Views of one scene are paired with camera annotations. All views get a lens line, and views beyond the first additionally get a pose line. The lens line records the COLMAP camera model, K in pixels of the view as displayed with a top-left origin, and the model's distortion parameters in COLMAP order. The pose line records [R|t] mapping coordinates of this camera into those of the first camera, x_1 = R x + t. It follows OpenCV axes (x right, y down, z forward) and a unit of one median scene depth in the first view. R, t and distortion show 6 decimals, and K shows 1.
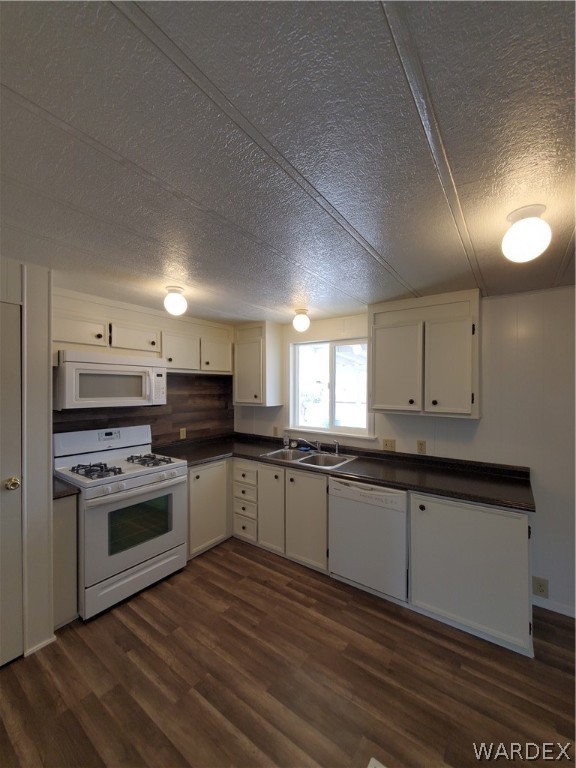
lens RADIAL K [[308.8, 0, 287.9], [0, 308.8, 384.2], [0, 0, 1]] dist [-0.004331, -0.000091]
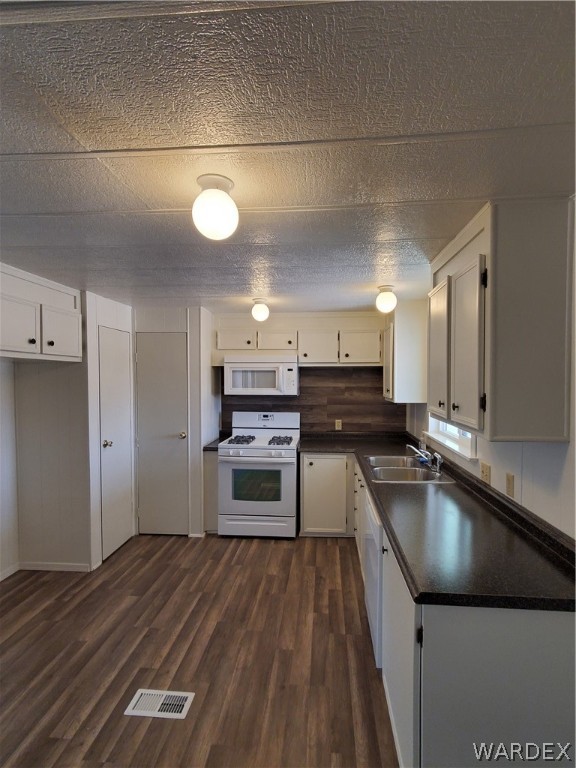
lens RADIAL K [[372.5, 0, 291.3], [0, 372.5, 385.7], [0, 0, 1]] dist [-0.000735, 0.000296]
pose [[0.512693, 0.015632, -0.858430, 0.858071], [0.011806, 0.999611, 0.025254, -0.004581], [0.858491, -0.023082, 0.512309, 0.308890]]
